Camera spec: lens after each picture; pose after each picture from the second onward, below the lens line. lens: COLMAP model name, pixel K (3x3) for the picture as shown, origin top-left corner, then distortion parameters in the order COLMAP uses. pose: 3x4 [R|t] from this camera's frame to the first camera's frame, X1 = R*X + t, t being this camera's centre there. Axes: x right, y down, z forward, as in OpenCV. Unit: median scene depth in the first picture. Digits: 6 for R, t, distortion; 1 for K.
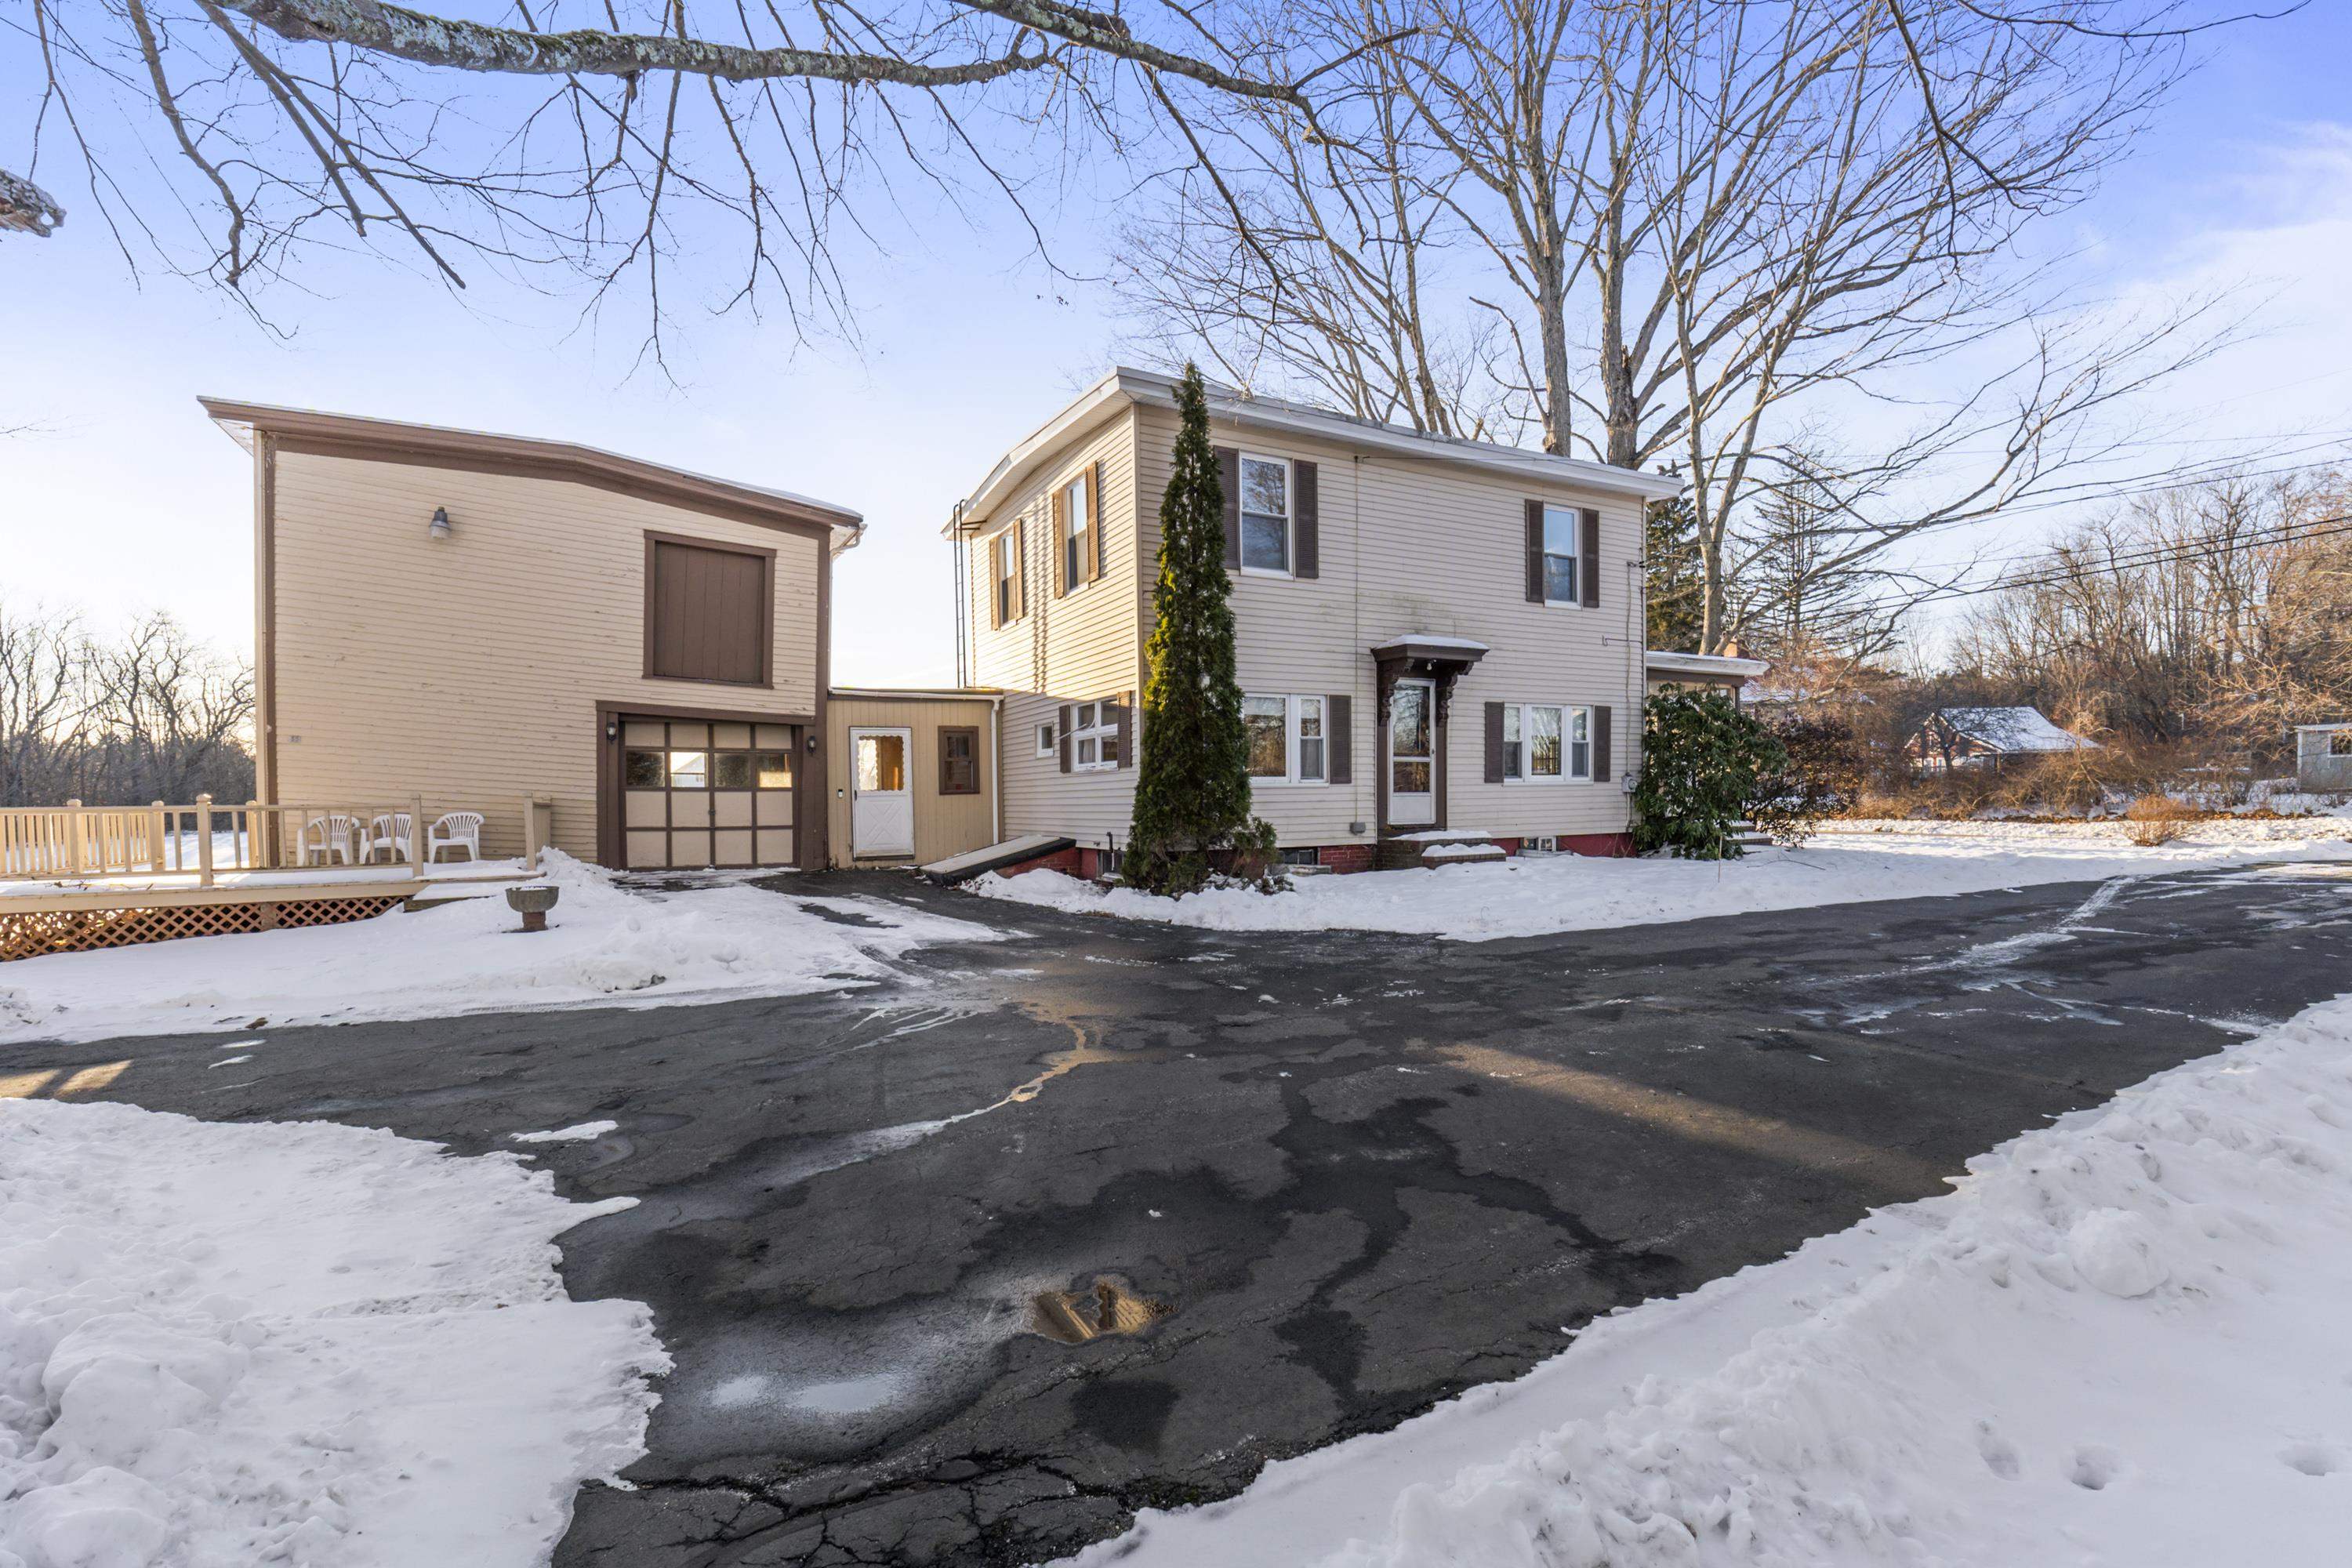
lens RADIAL K [[1032.9, 0, 1176.4], [0, 1032.9, 839.8], [0, 0, 1]] dist [0.000477, -0.000149]
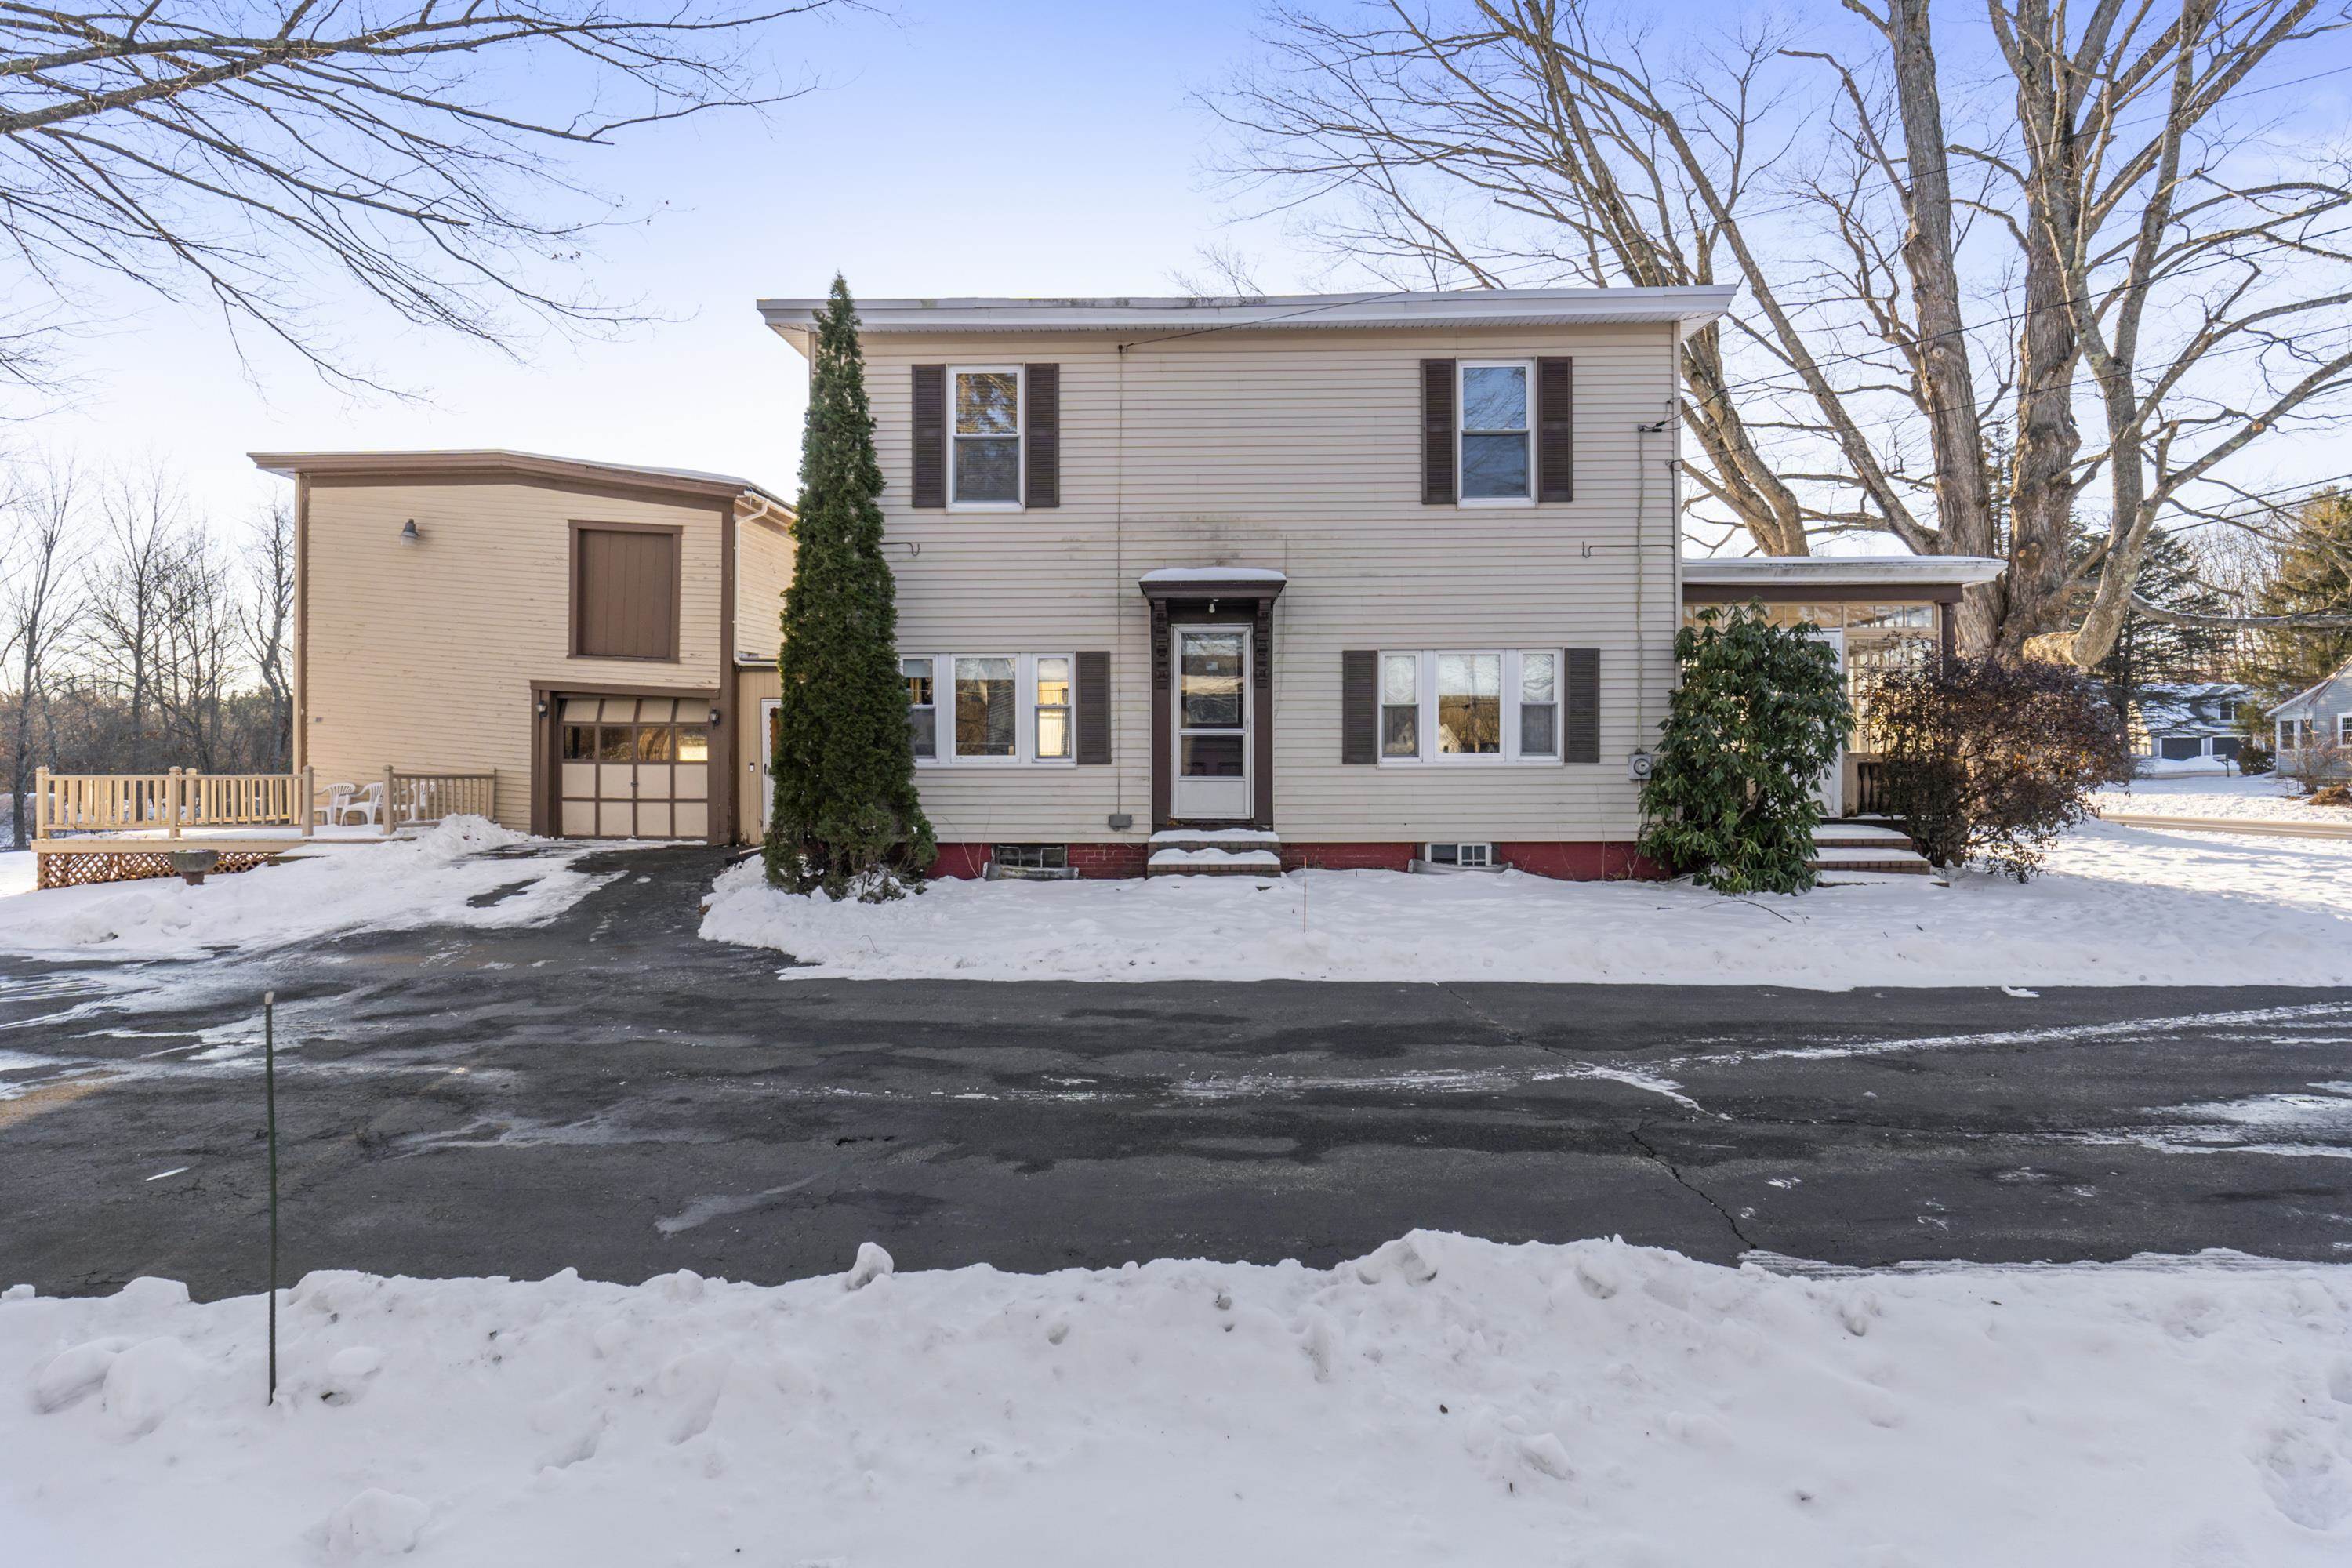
lens RADIAL K [[1190.5, 0, 1178.1], [0, 1190.5, 763.9], [0, 0, 1]] dist [0.001091, 0.001040]
pose [[0.869188, 0.010470, -0.494371, 0.624304], [-0.029453, 0.999097, -0.030624, -0.027390], [0.493604, 0.041179, 0.868711, 0.238992]]
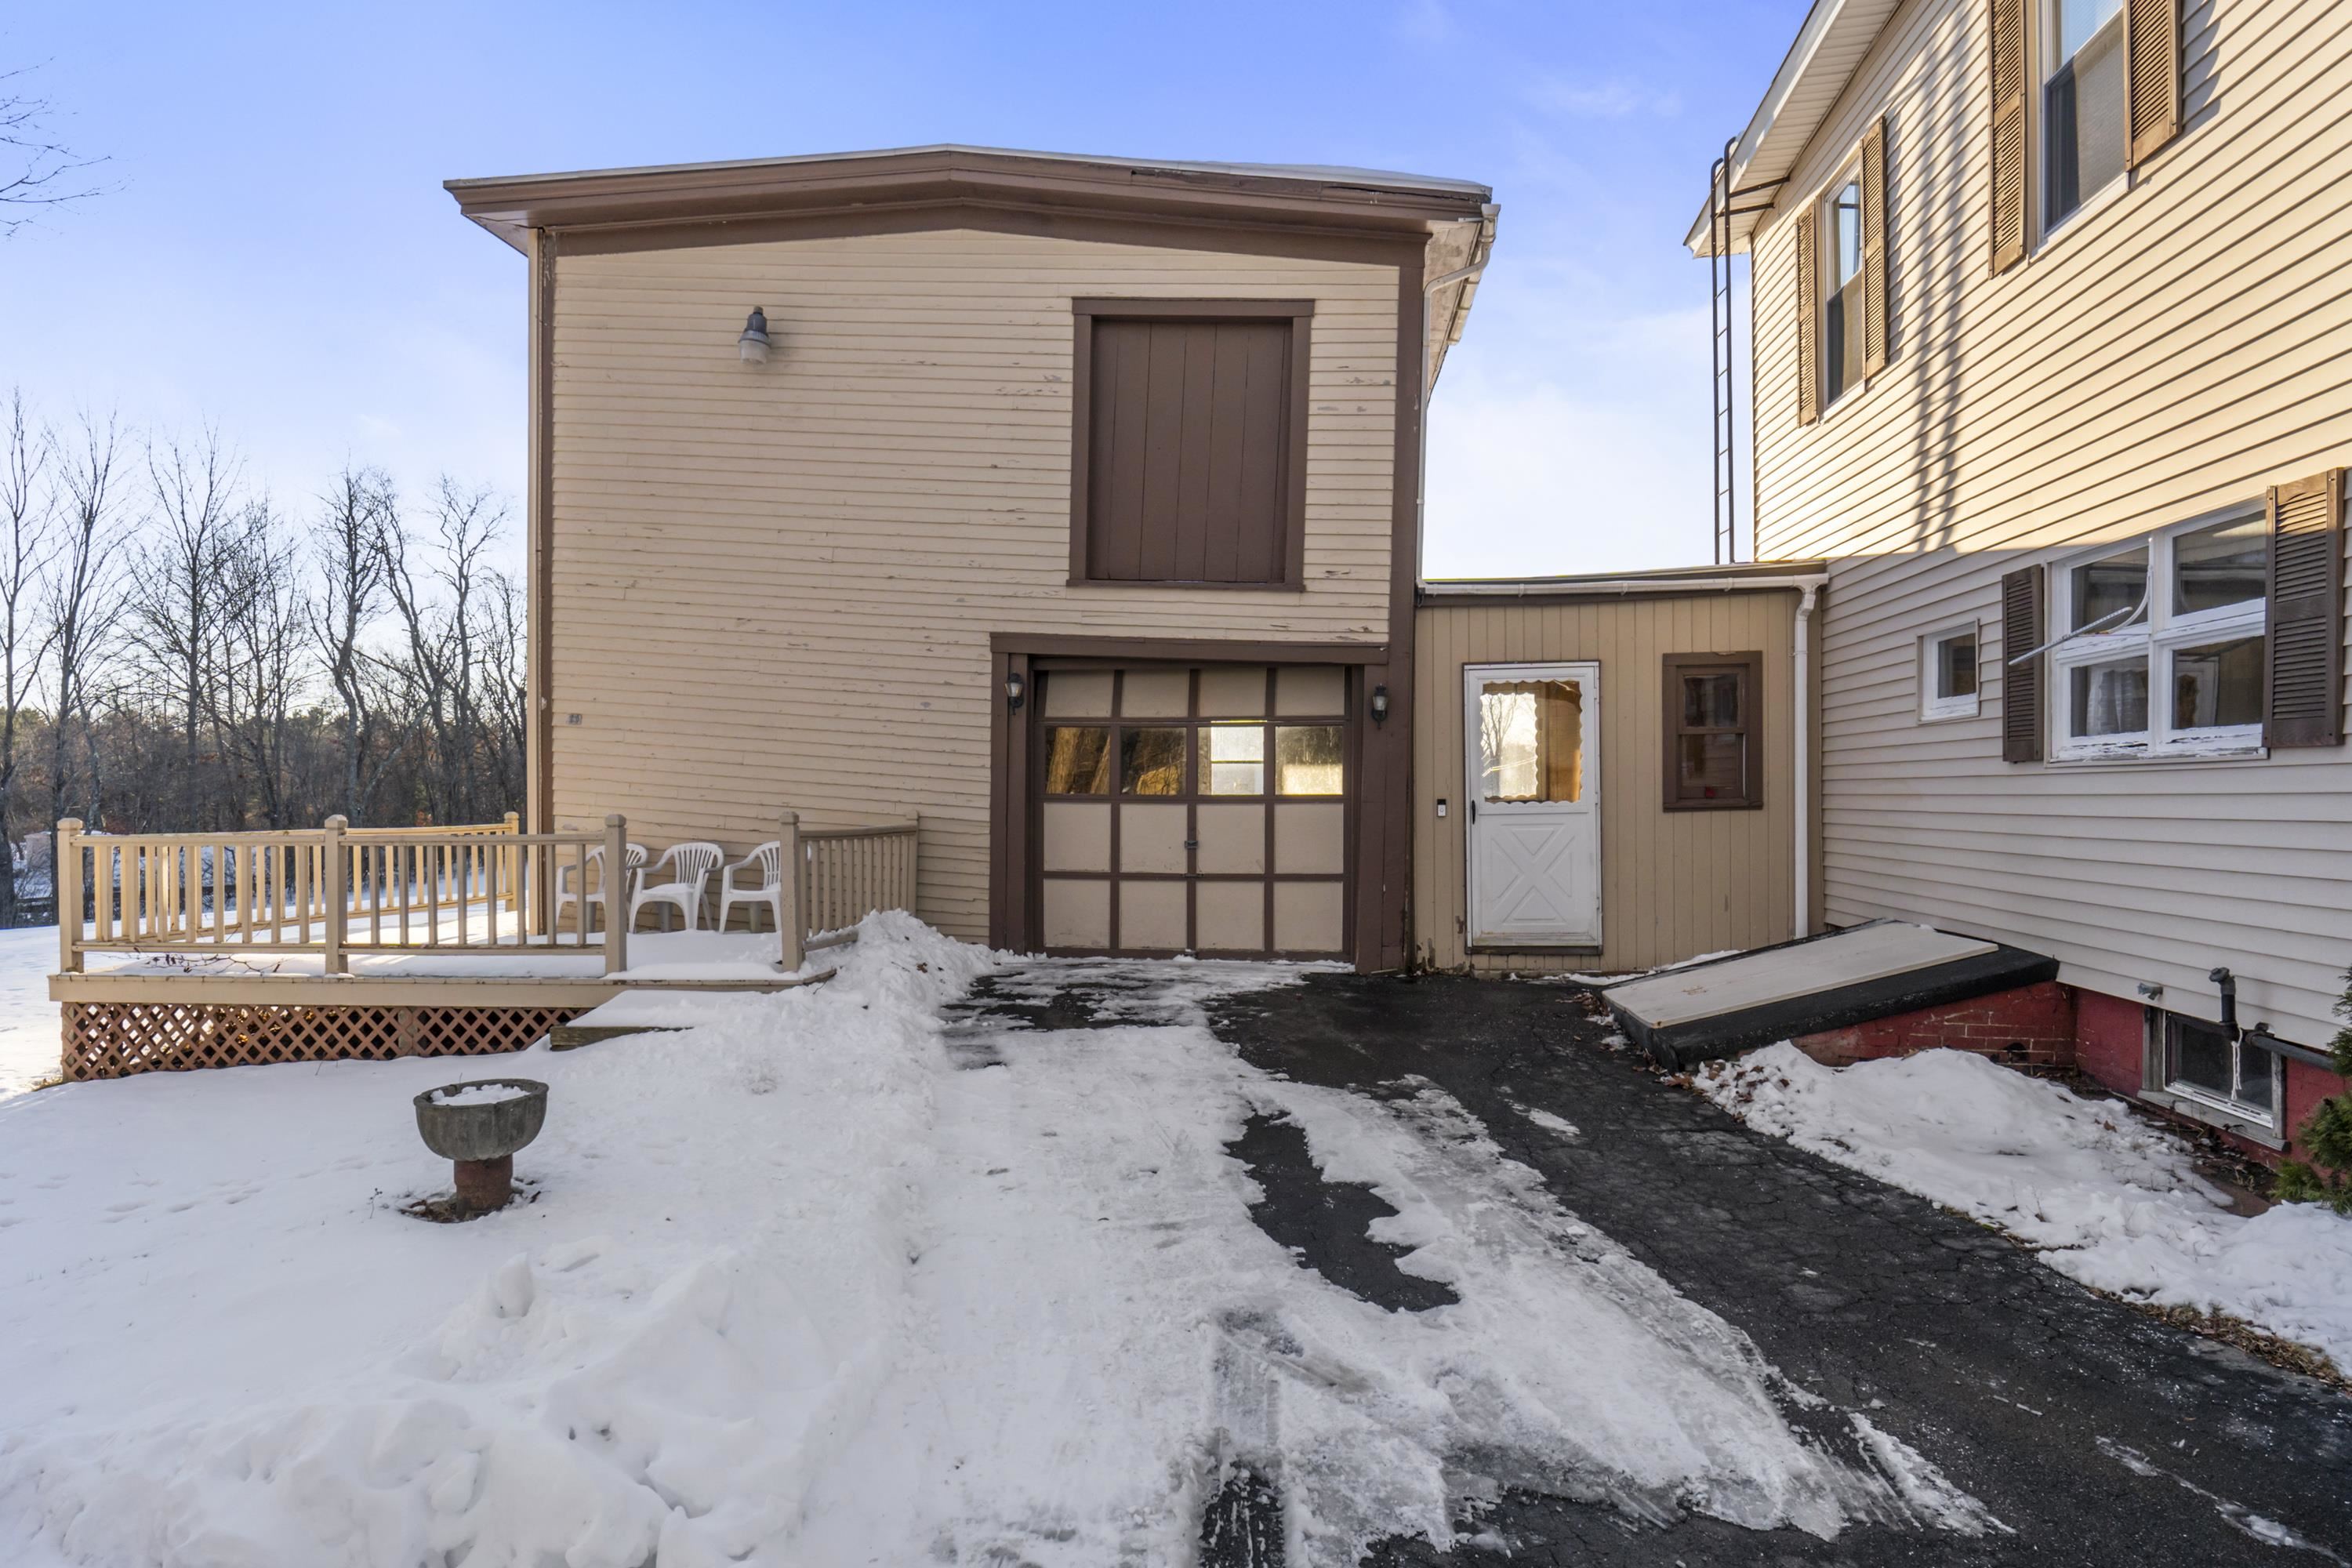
lens RADIAL K [[1366.5, 0, 1169.3], [0, 1366.5, 795.2], [0, 0, 1]] dist [0.000700, -0.002471]
pose [[0.821016, 0.008575, -0.570841, -0.080103], [-0.025415, 0.999445, -0.021540, -0.036908], [0.570339, 0.032193, 0.820778, 0.456621]]
